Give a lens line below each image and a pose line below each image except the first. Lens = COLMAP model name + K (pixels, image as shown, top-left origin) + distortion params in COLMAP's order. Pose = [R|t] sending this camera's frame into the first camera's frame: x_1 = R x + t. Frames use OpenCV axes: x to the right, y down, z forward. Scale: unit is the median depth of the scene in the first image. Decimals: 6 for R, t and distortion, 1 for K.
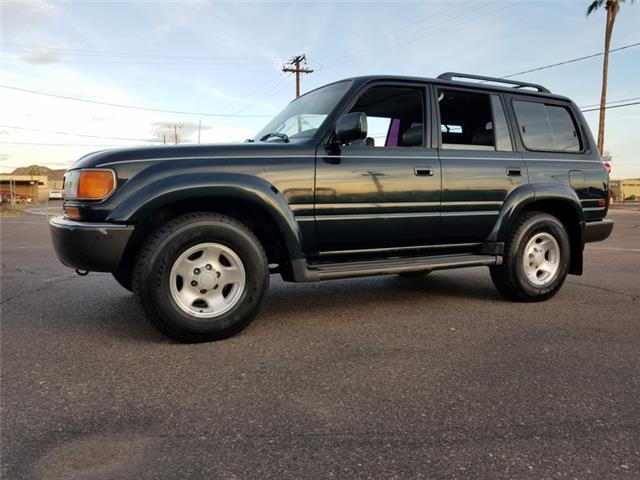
lens RADIAL K [[511.1, 0, 314.2], [0, 511.1, 240.9], [0, 0, 1]] dist [0.009004, -0.005310]
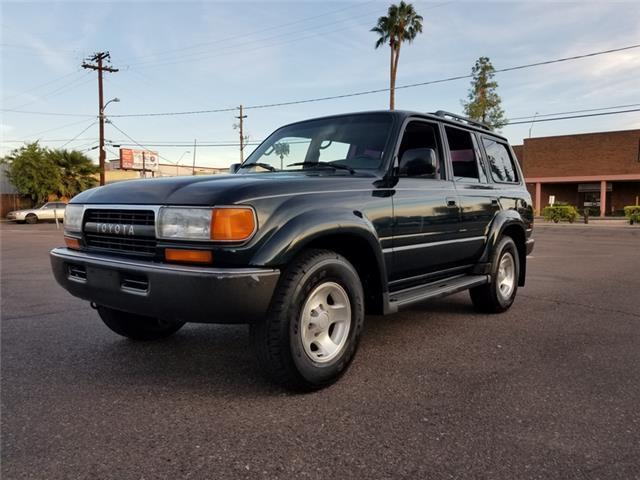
lens RADIAL K [[506.6, 0, 316.1], [0, 506.6, 237.3], [0, 0, 1]] dist [0.061395, -0.098165]
pose [[0.921676, -0.018399, 0.387523, -0.403667], [0.026450, 0.999531, -0.015453, -0.044697], [-0.387057, 0.024492, 0.921730, 0.096374]]
